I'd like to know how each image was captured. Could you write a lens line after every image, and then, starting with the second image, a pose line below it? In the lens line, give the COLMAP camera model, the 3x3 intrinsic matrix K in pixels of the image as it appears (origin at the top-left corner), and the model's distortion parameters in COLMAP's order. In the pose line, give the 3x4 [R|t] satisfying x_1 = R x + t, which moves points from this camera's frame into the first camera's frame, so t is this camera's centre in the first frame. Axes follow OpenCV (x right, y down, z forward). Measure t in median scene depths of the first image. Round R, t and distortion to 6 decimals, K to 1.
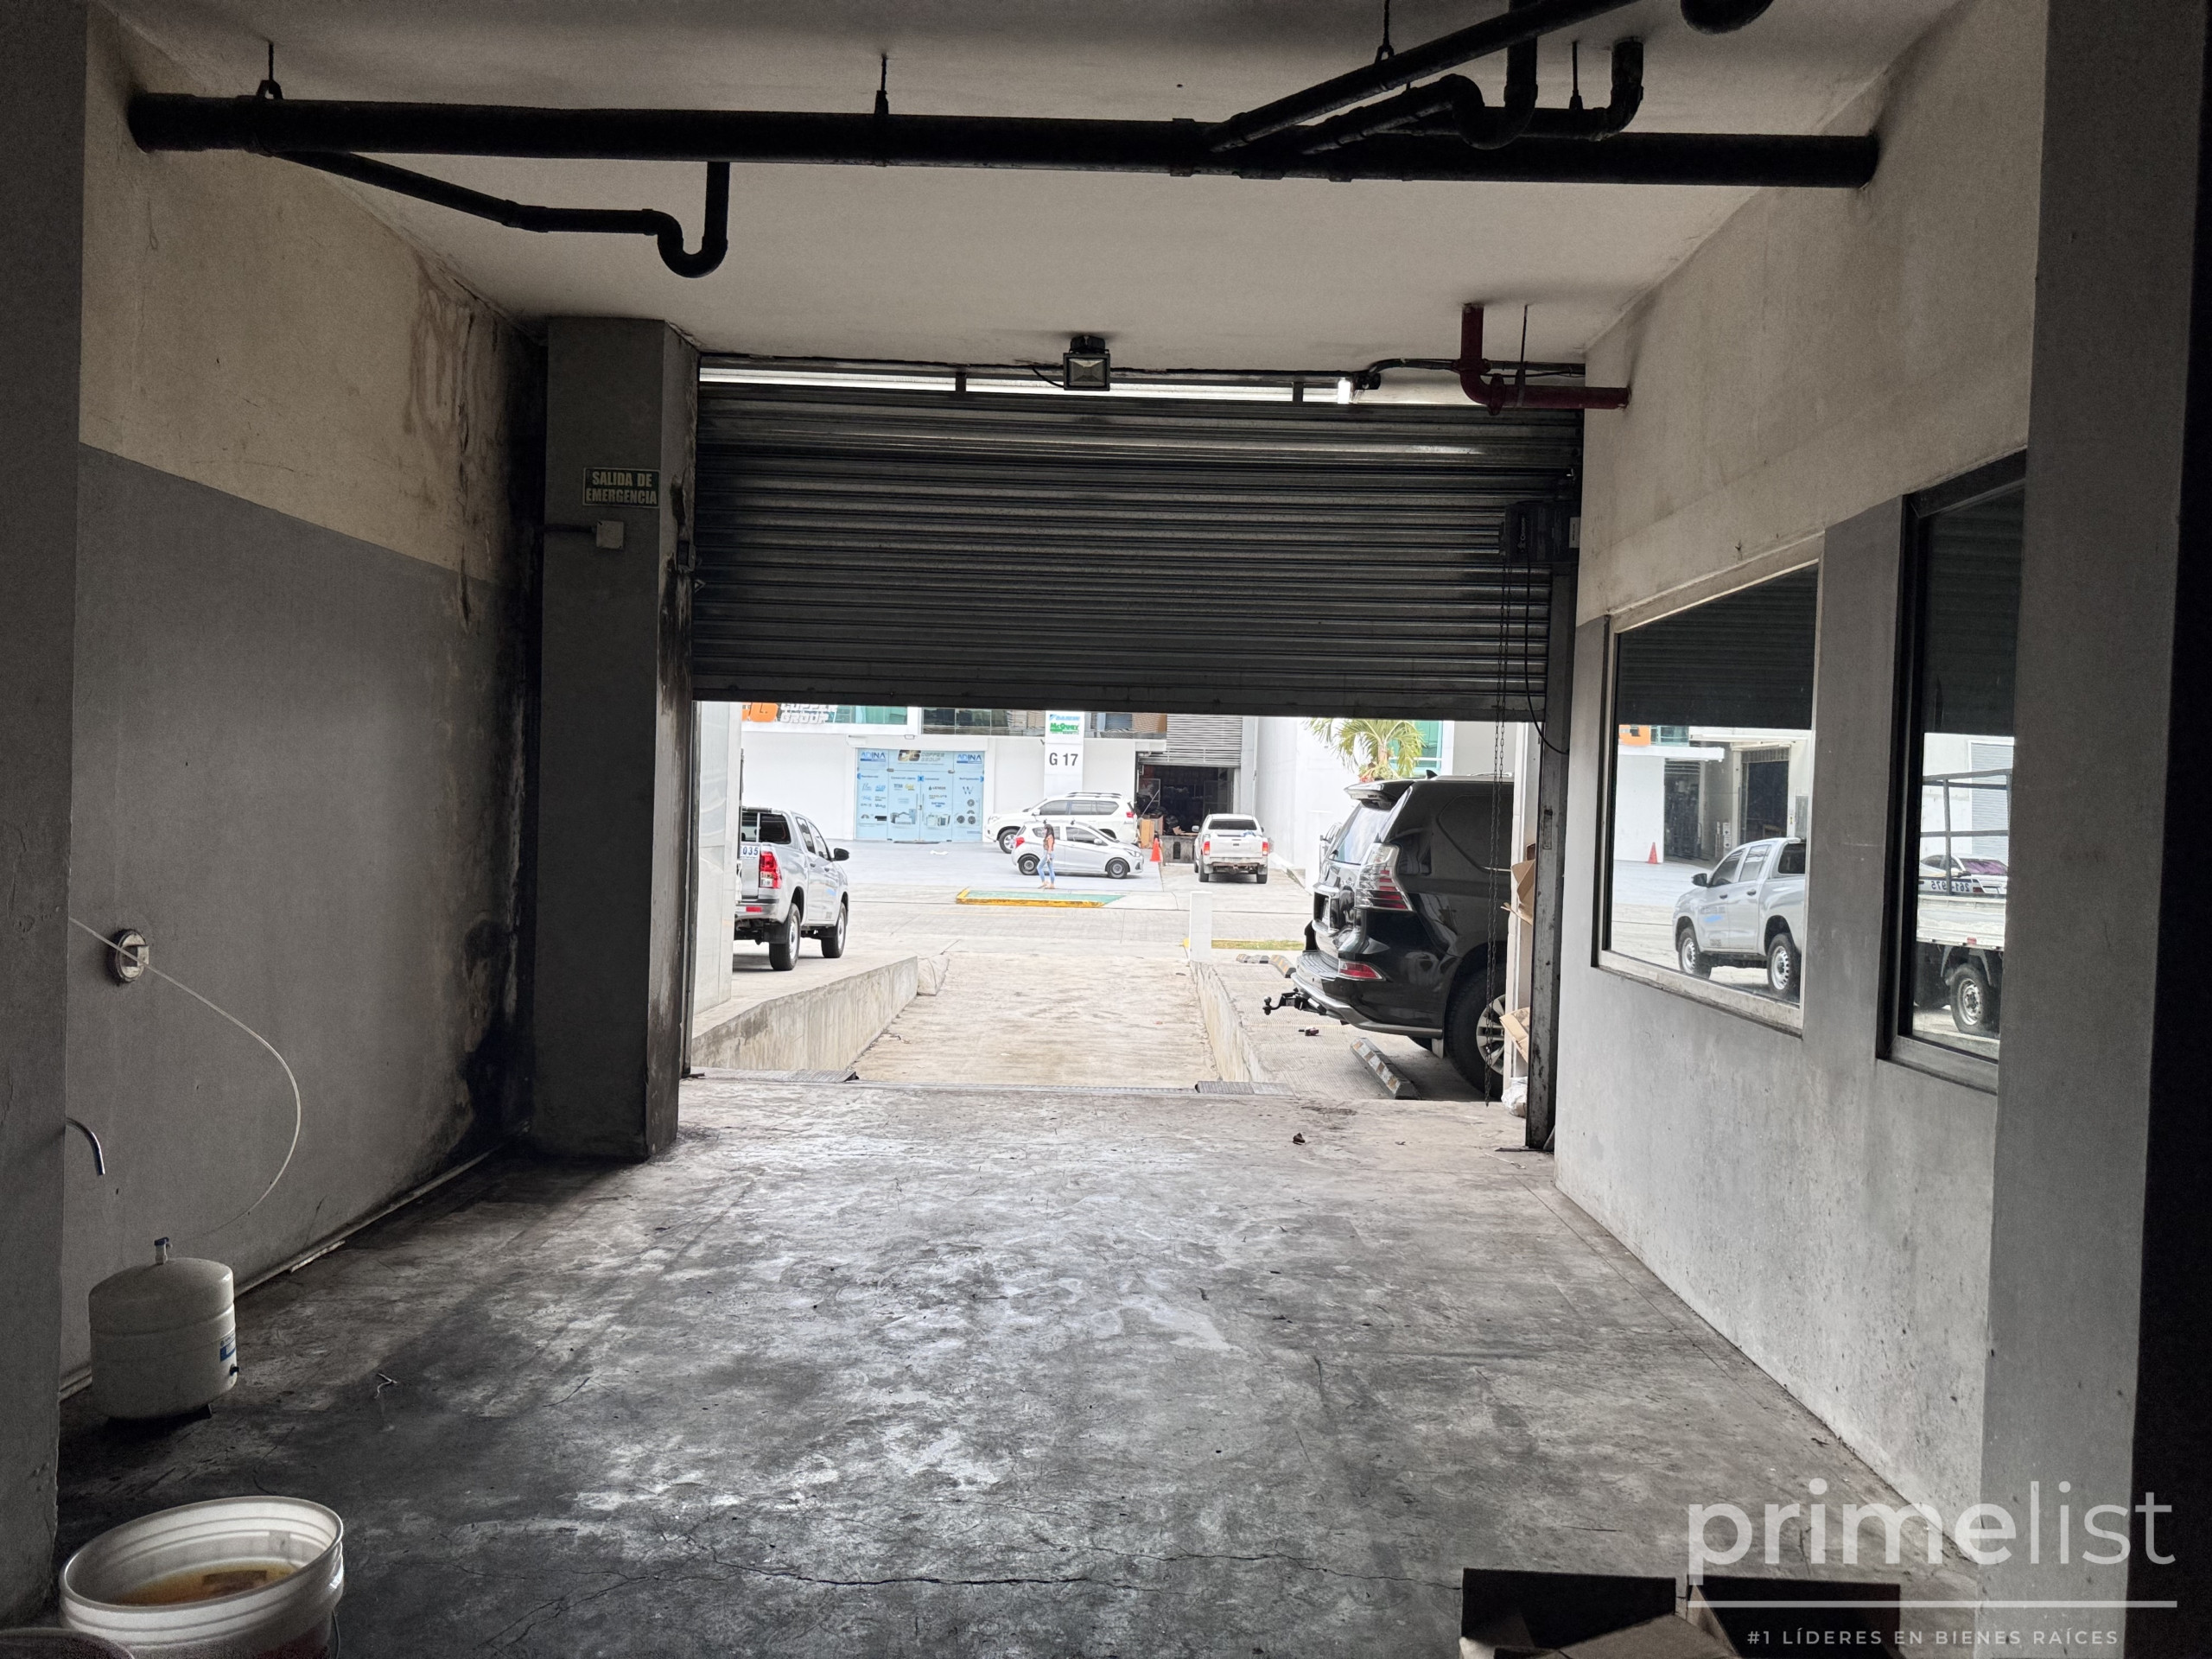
lens RADIAL K [[1529.5, 0, 1106.0], [0, 1529.5, 829.5], [0, 0, 1]] dist [0.002269, -0.000369]
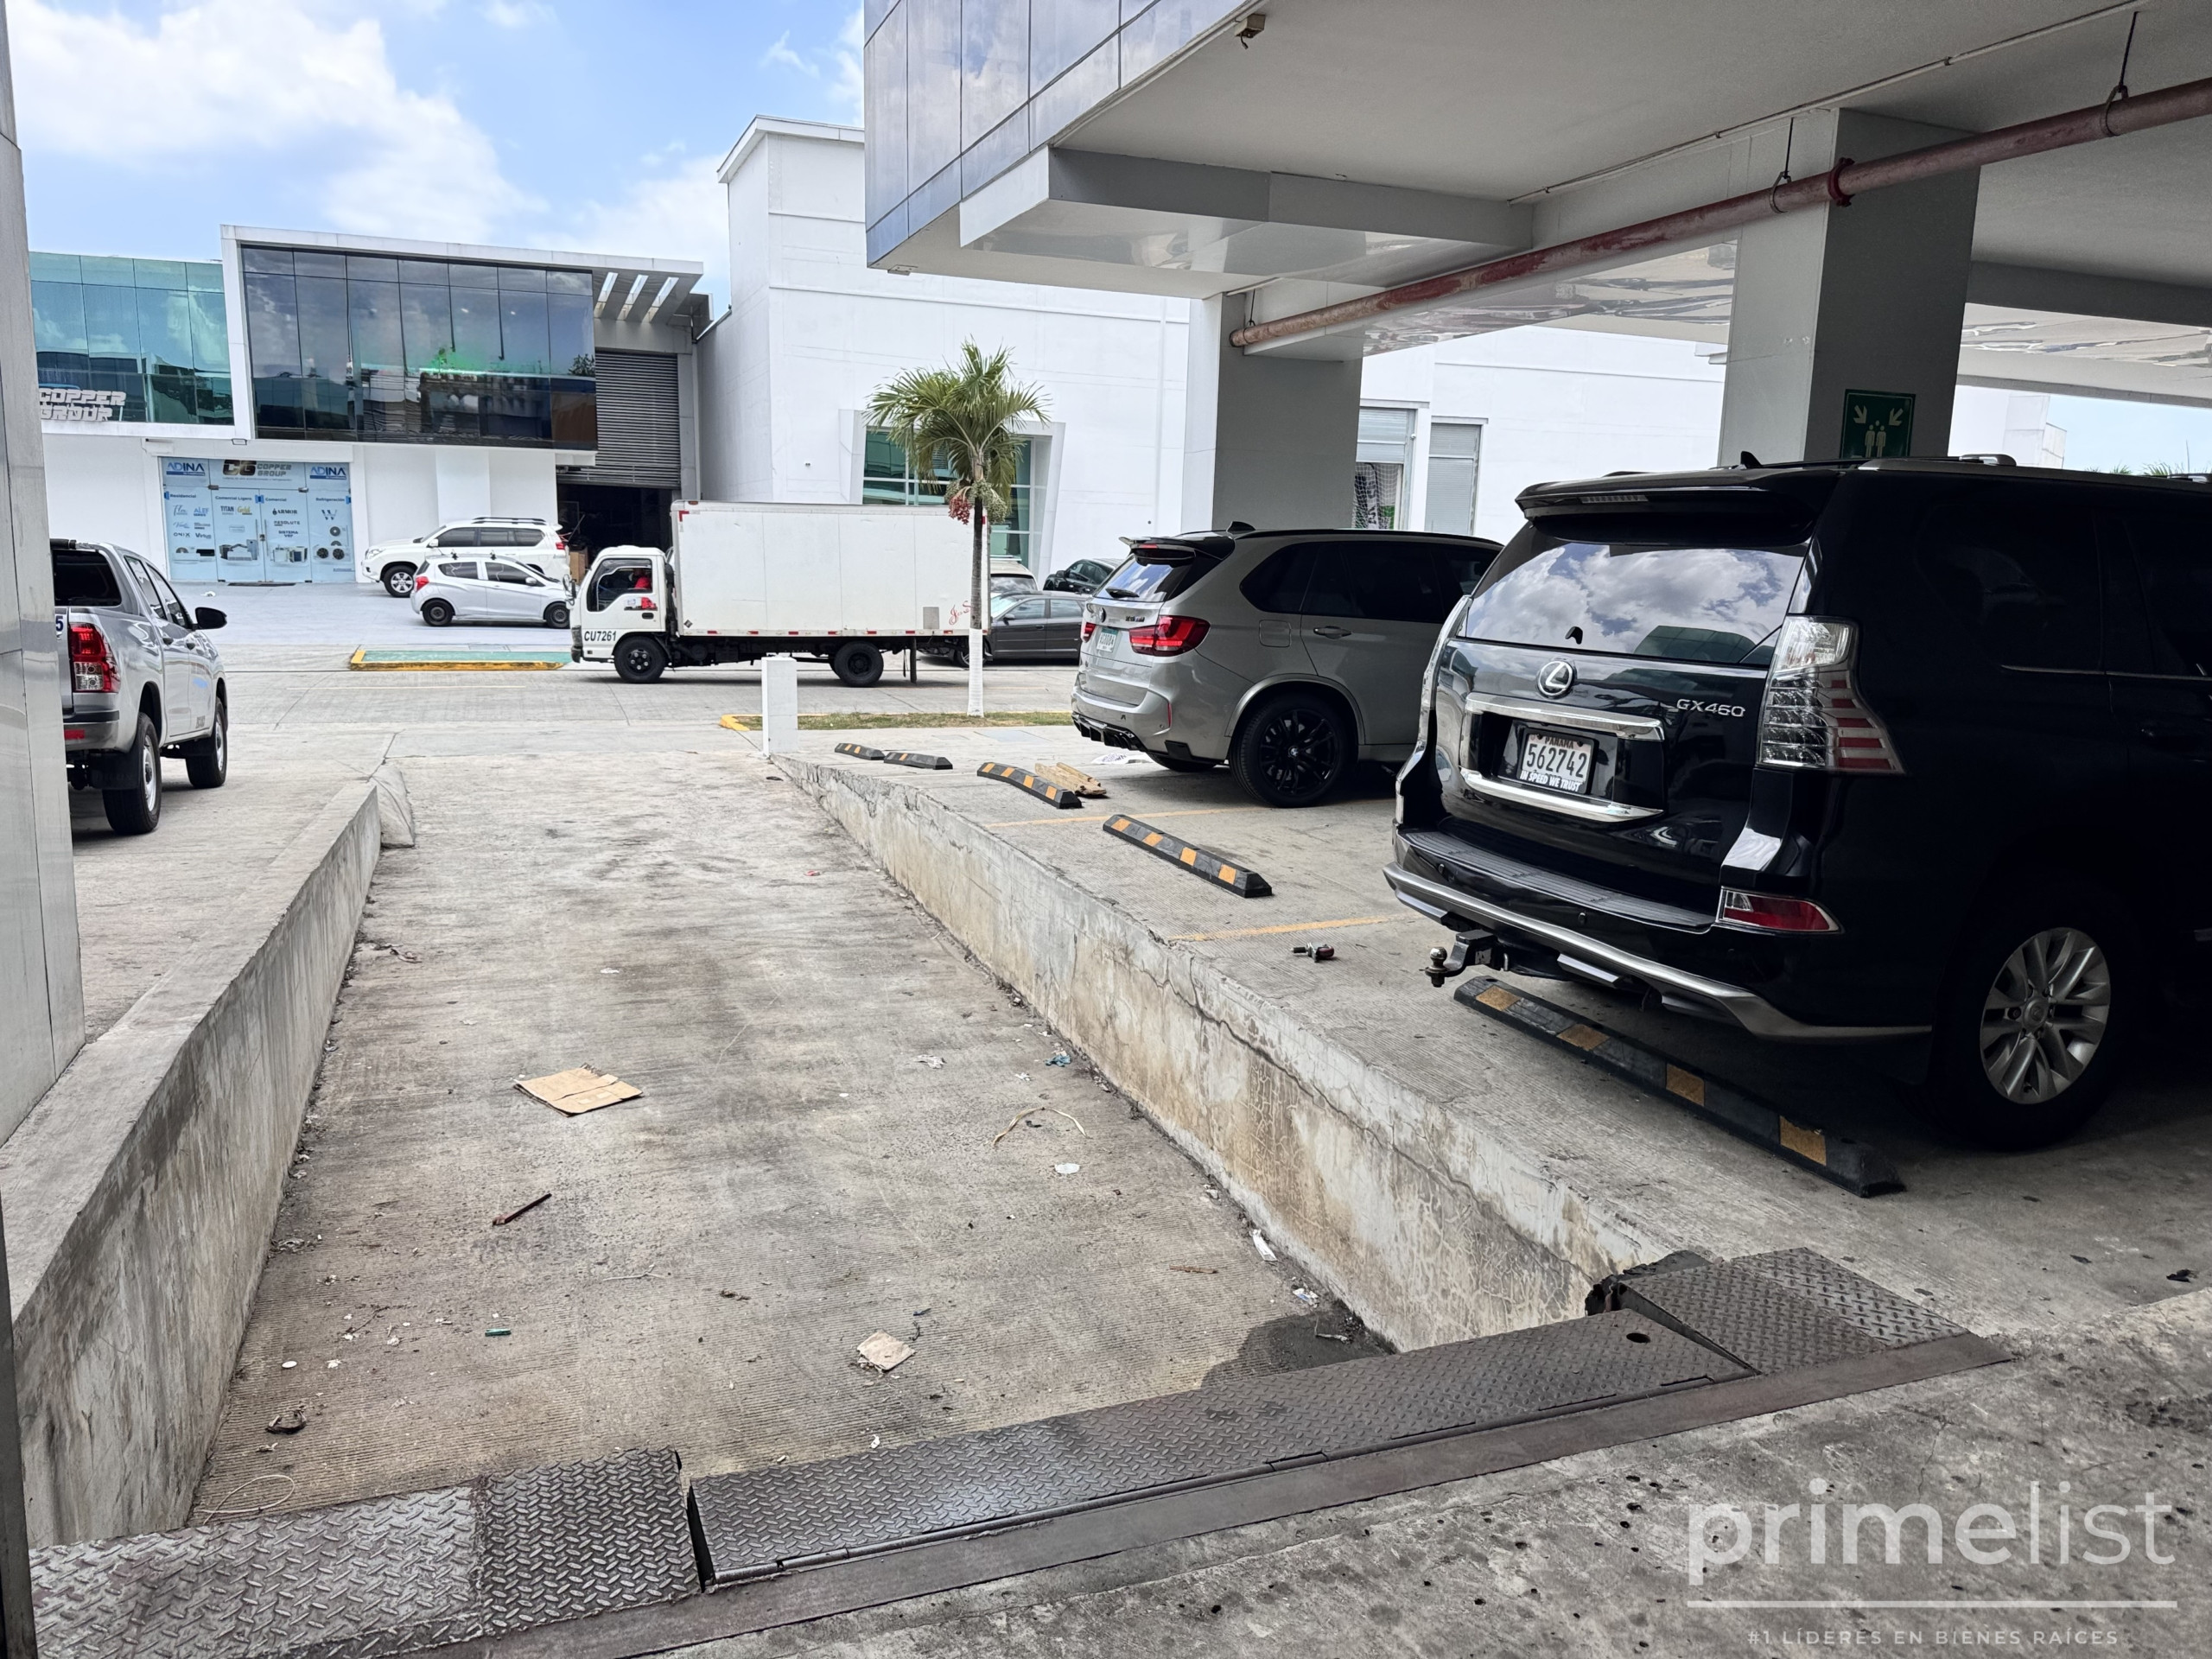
lens RADIAL K [[1615.6, 0, 1106.0], [0, 1615.6, 829.5], [0, 0, 1]] dist [0.004431, -0.002104]
pose [[0.933459, -0.068653, 0.352054, -0.027958], [0.009703, 0.985986, 0.166548, -0.001546], [-0.358554, -0.152050, 0.921043, 0.103969]]
